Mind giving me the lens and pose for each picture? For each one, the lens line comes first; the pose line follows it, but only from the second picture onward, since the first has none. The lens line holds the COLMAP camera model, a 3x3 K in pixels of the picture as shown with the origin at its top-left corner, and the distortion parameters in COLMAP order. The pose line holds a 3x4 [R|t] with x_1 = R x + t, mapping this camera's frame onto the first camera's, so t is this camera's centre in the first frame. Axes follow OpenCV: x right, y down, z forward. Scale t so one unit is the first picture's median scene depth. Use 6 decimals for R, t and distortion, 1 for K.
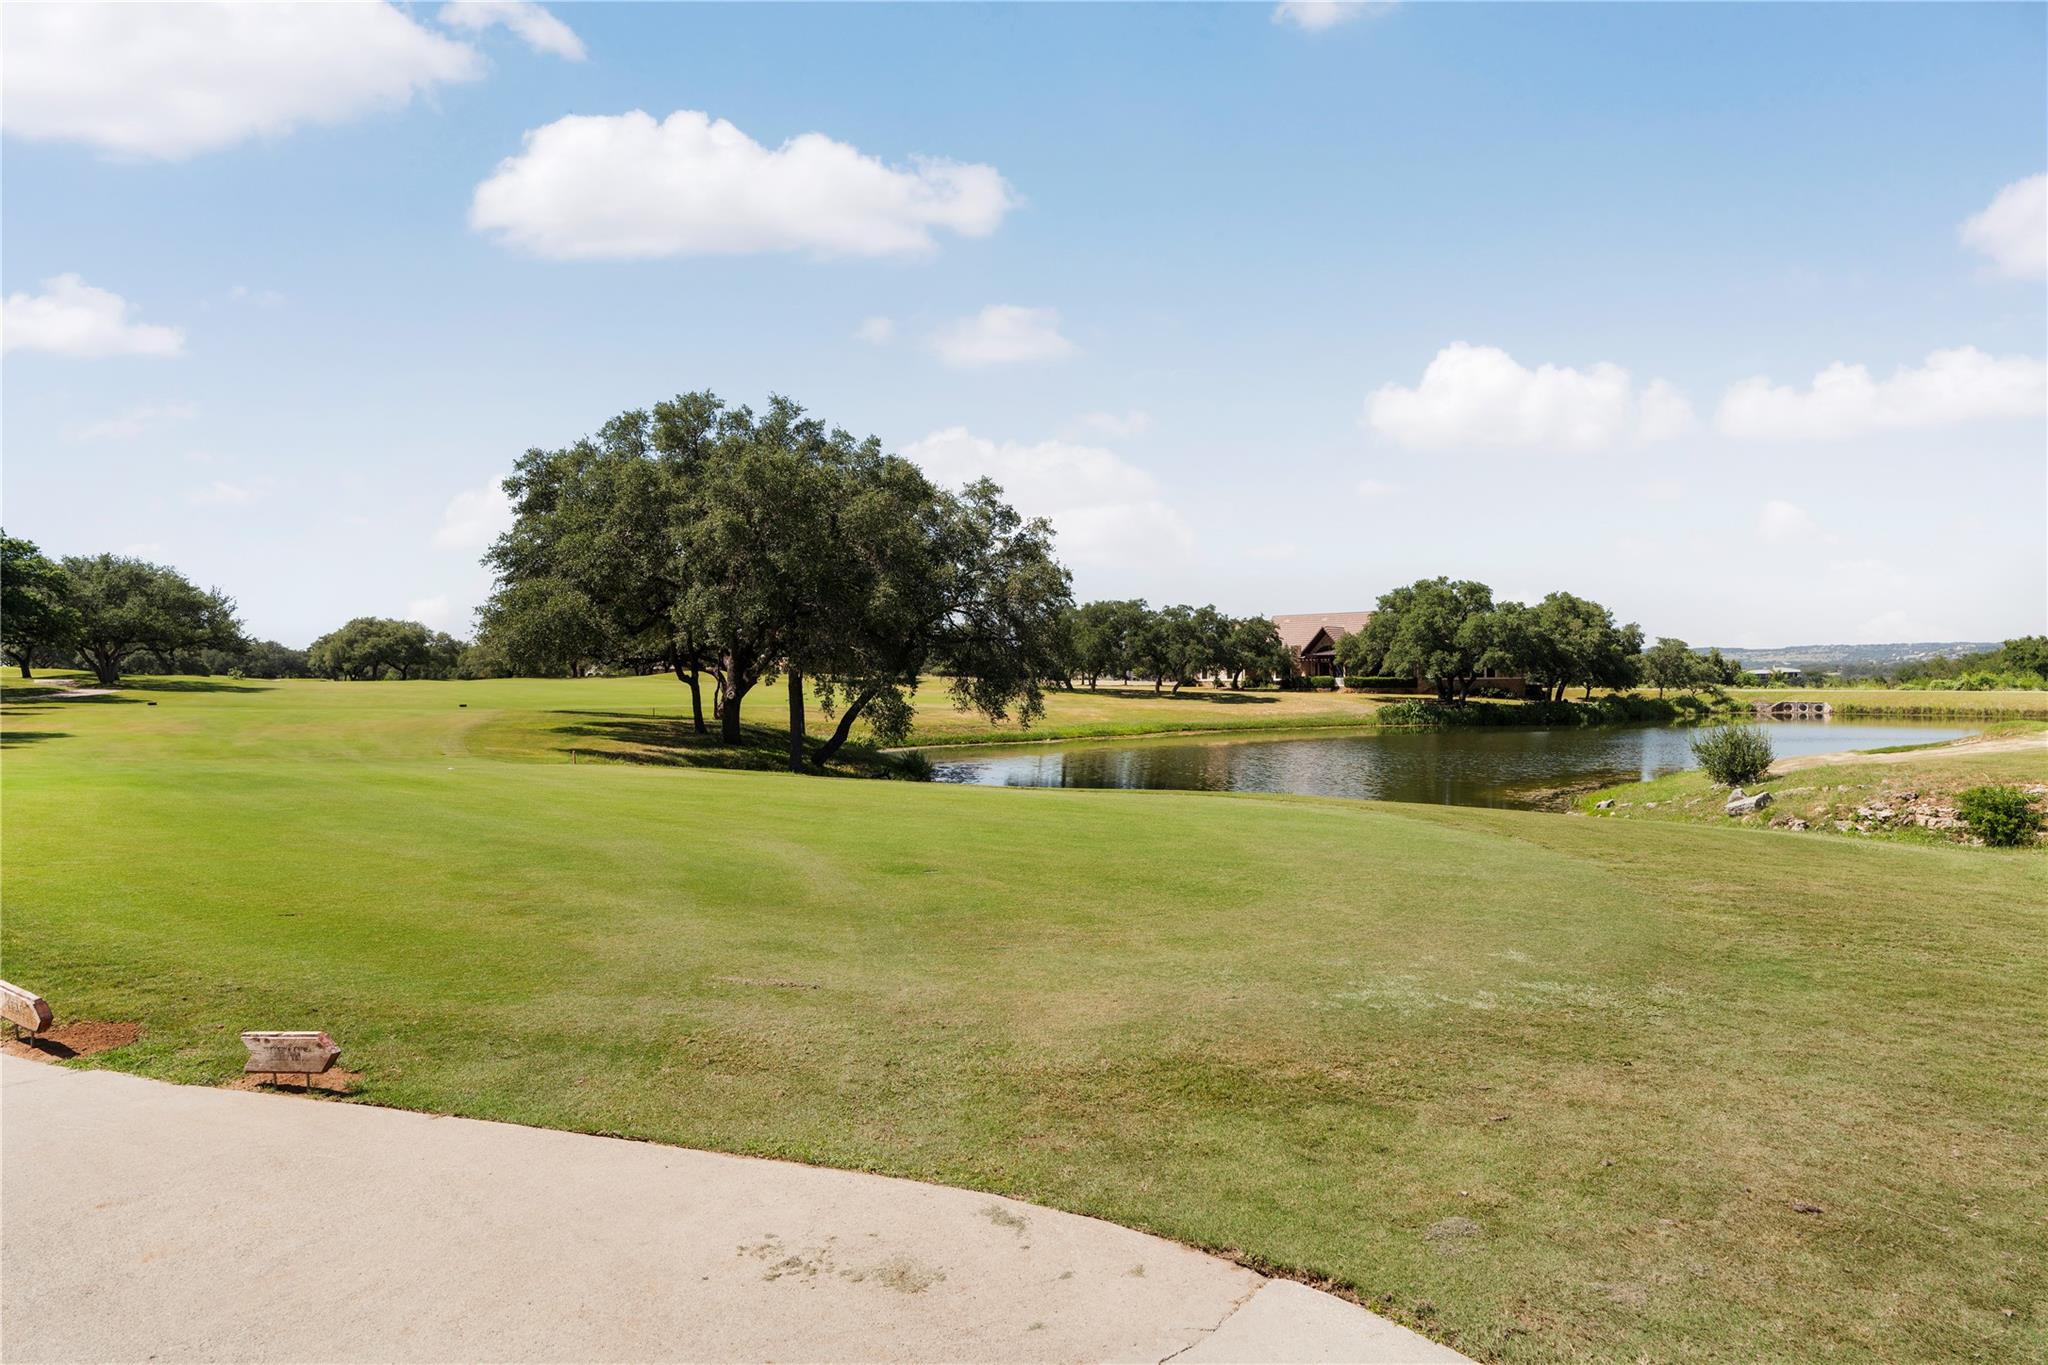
lens RADIAL K [[1157.9, 0, 991.9], [0, 1157.9, 692.9], [0, 0, 1]] dist [-0.001219, 0.005034]
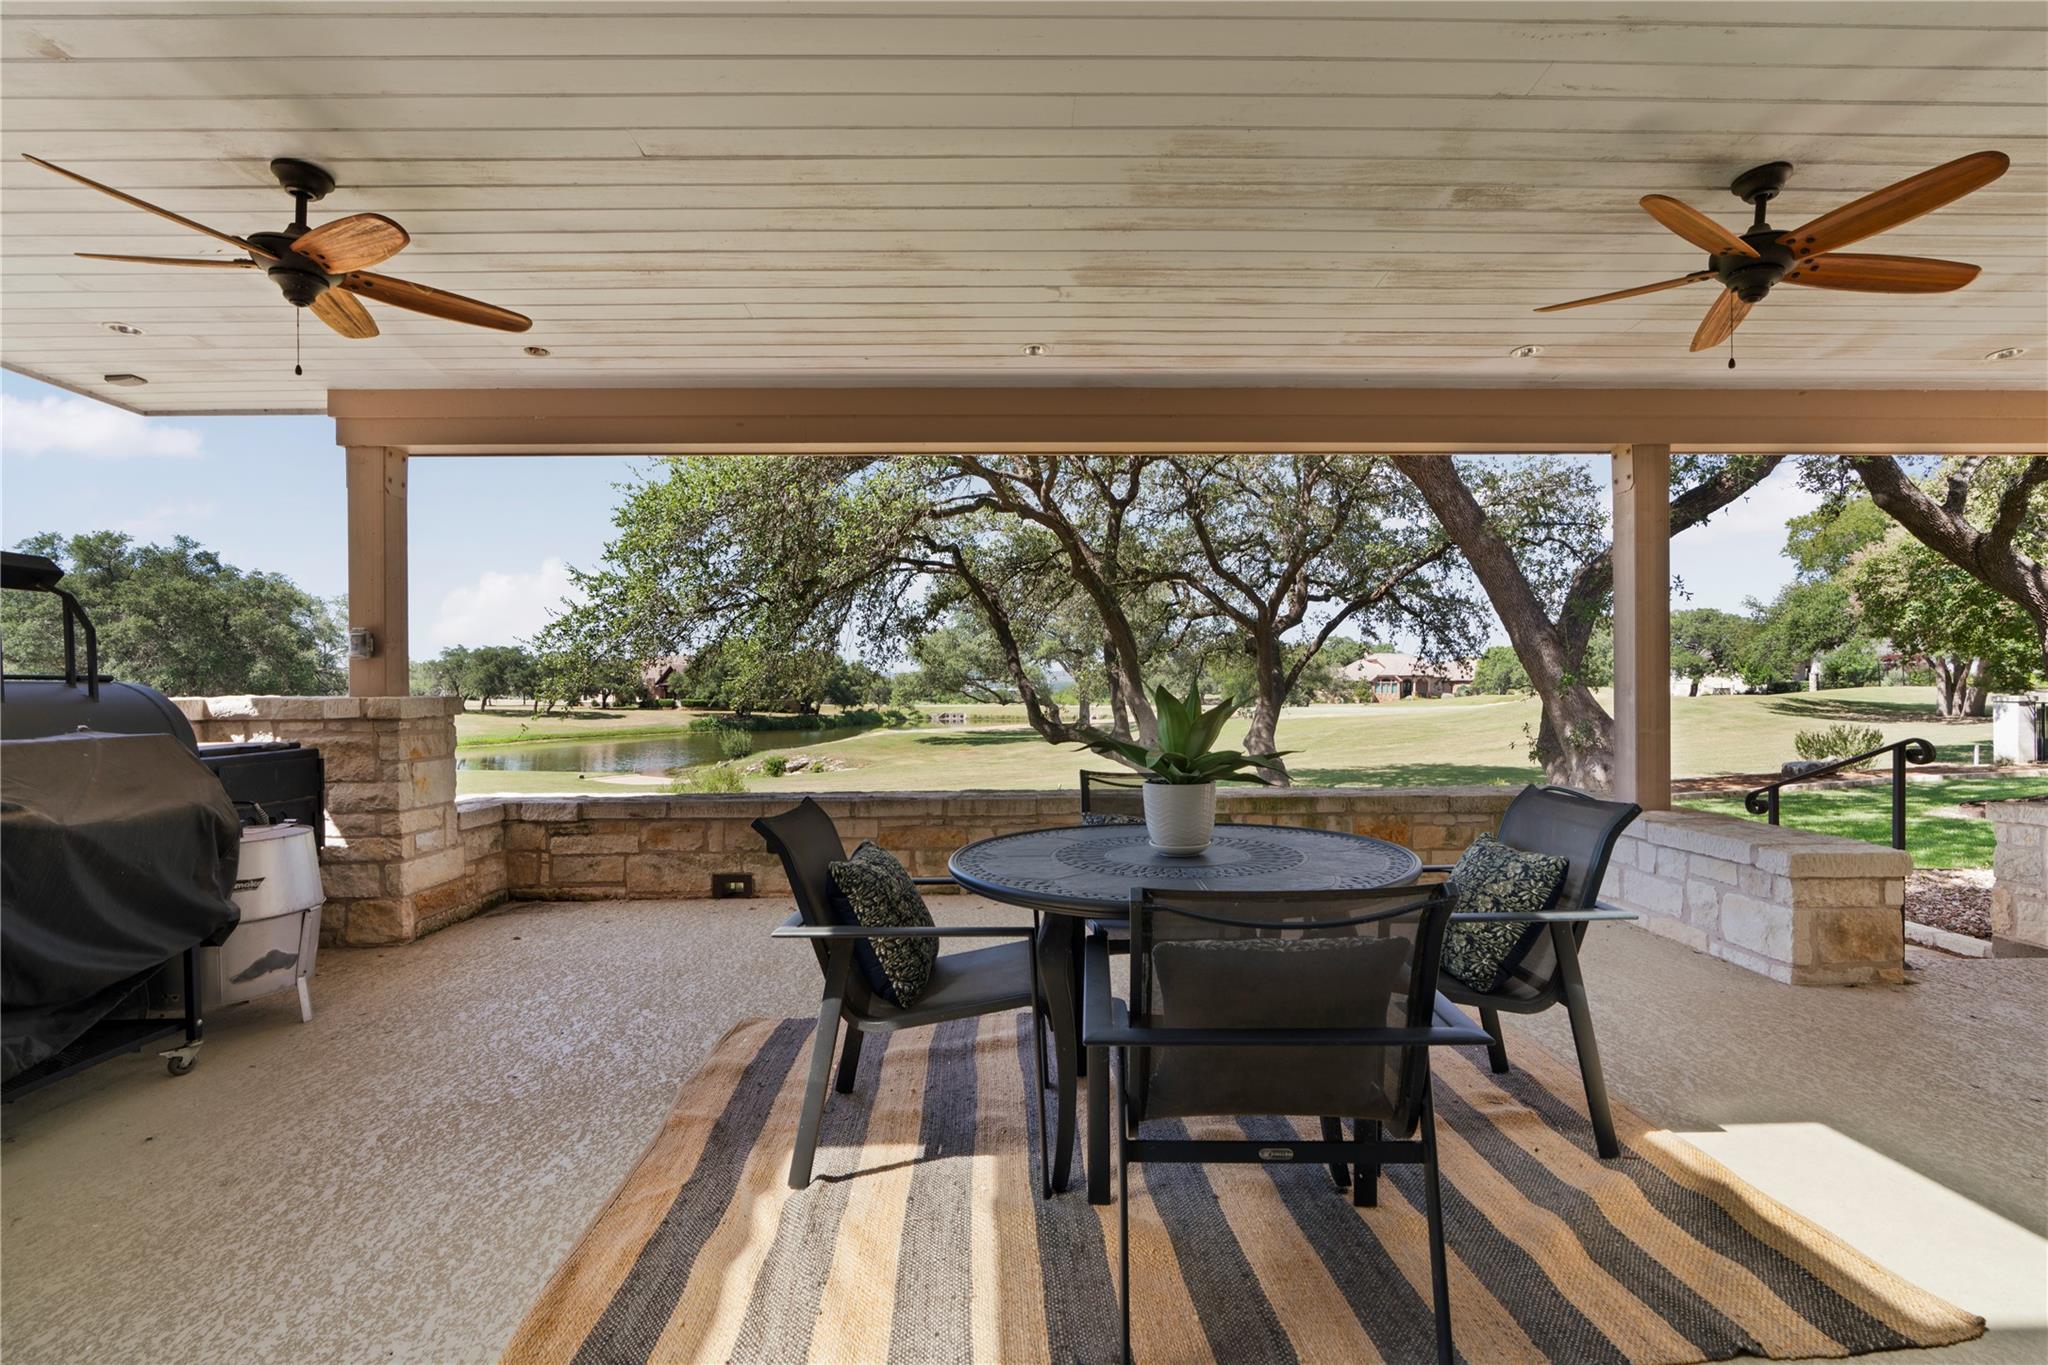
lens RADIAL K [[932.4, 0, 1025.0], [0, 932.4, 683.1], [0, 0, 1]] dist [0.000887, 0.001300]
pose [[0.851062, 0.005753, 0.525034, 0.109512], [0.004765, 0.999814, -0.018679, -0.024038], [-0.525044, 0.018399, 0.850876, -0.588995]]
